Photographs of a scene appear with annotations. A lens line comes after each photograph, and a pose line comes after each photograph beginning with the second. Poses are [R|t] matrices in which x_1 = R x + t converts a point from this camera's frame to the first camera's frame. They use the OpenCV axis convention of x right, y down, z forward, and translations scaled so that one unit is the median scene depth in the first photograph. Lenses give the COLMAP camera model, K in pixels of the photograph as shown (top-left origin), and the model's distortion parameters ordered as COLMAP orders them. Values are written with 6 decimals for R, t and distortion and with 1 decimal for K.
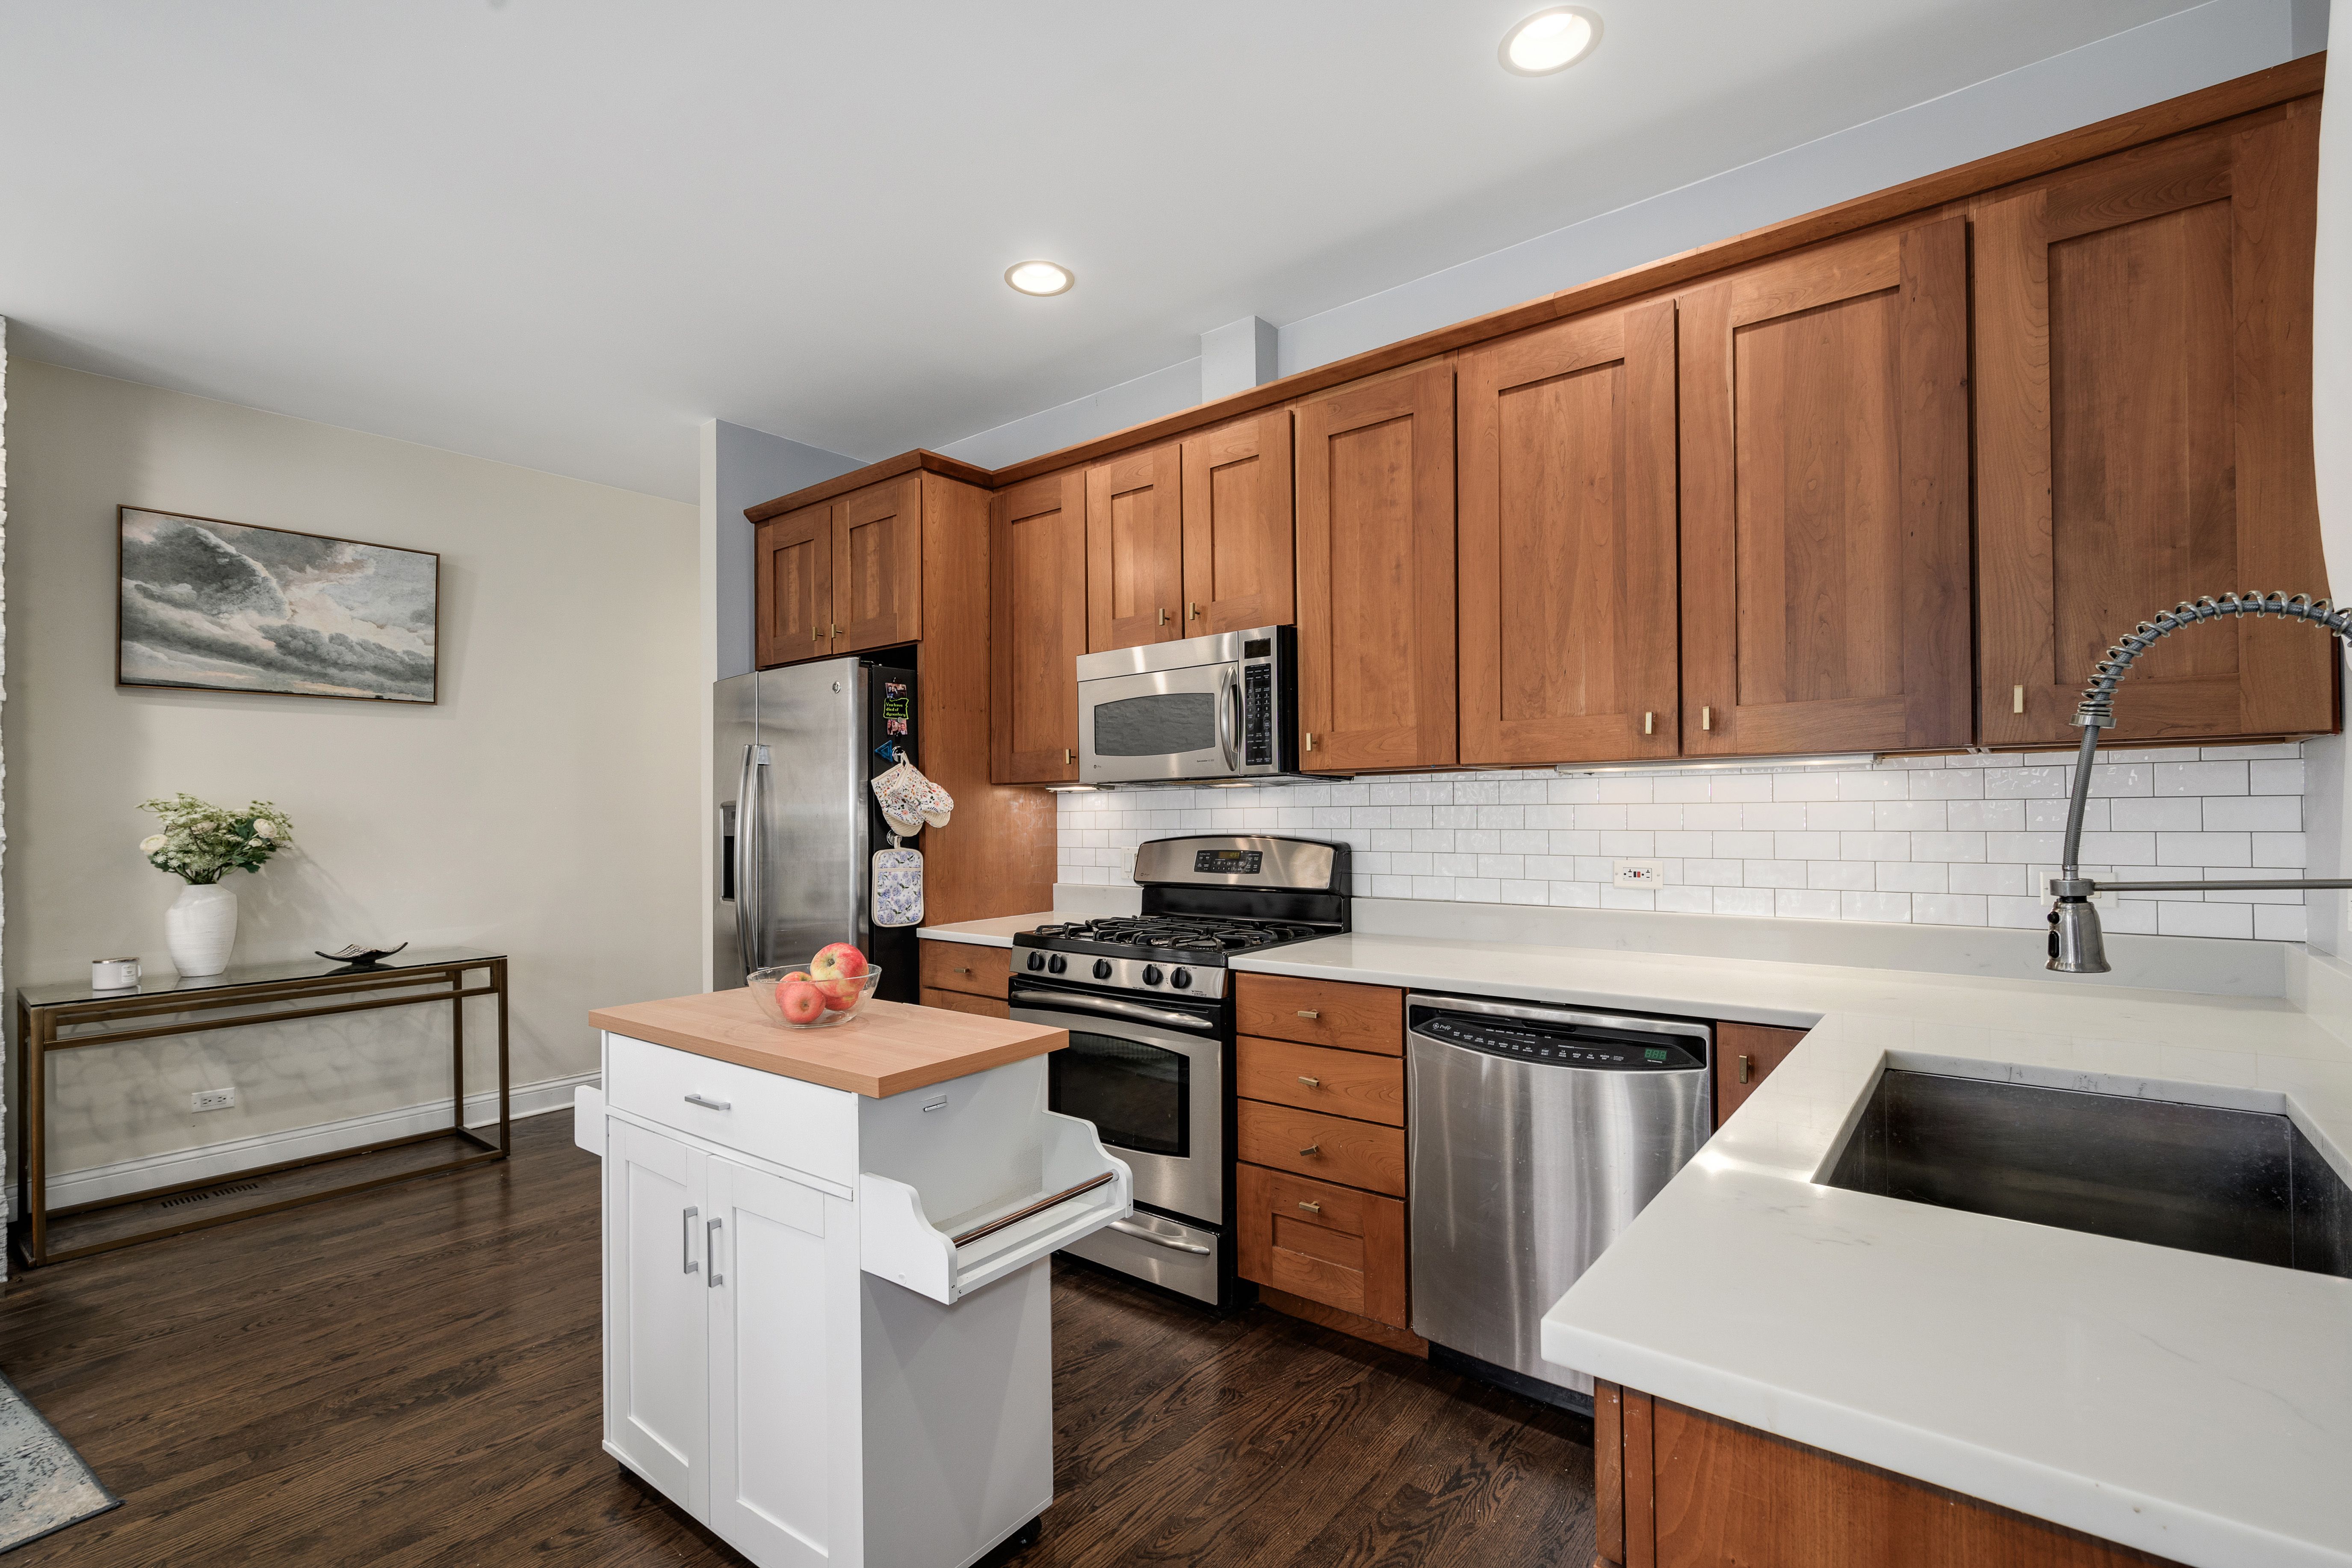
lens RADIAL K [[1019.4, 0, 1166.5], [0, 1019.4, 805.8], [0, 0, 1]] dist [-0.000064, 0.000110]
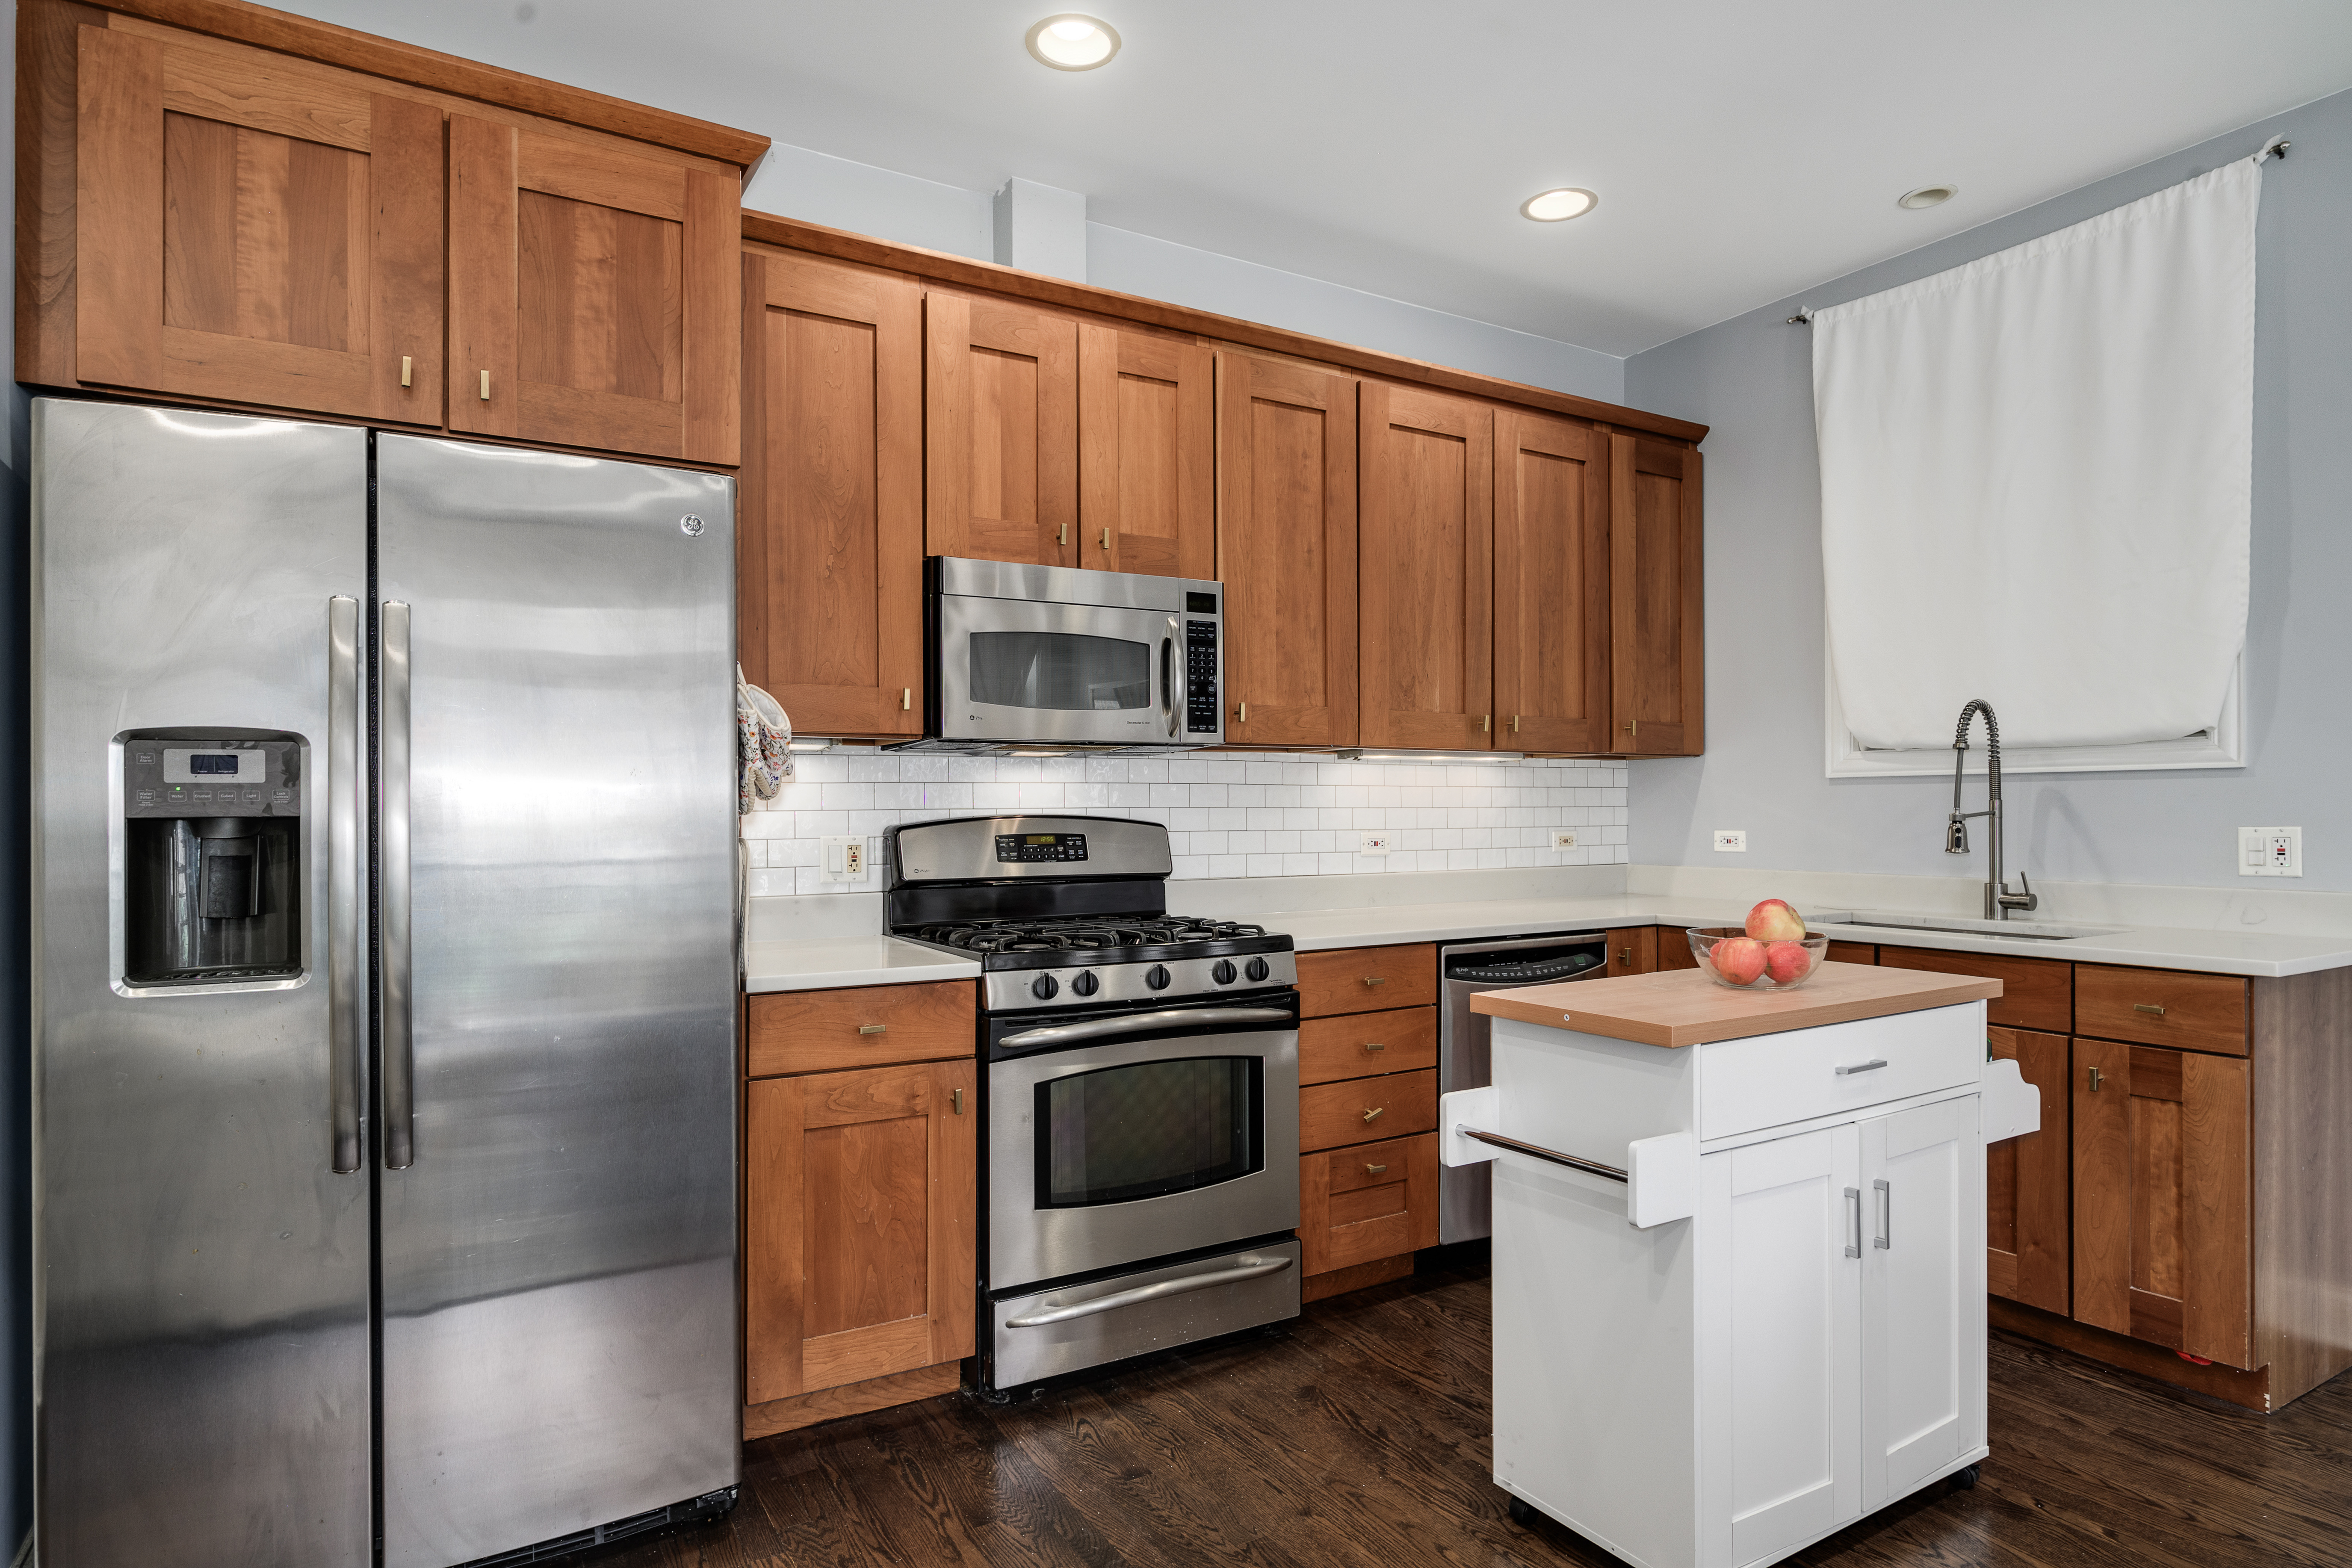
lens RADIAL K [[1306.4, 0, 1120.3], [0, 1306.4, 811.0], [0, 0, 1]] dist [-0.002102, -0.000765]
pose [[0.370145, 0.008871, 0.928932, -0.973666], [-0.004381, 0.999960, -0.007804, 0.036776], [-0.928964, -0.001181, 0.370169, 0.621461]]
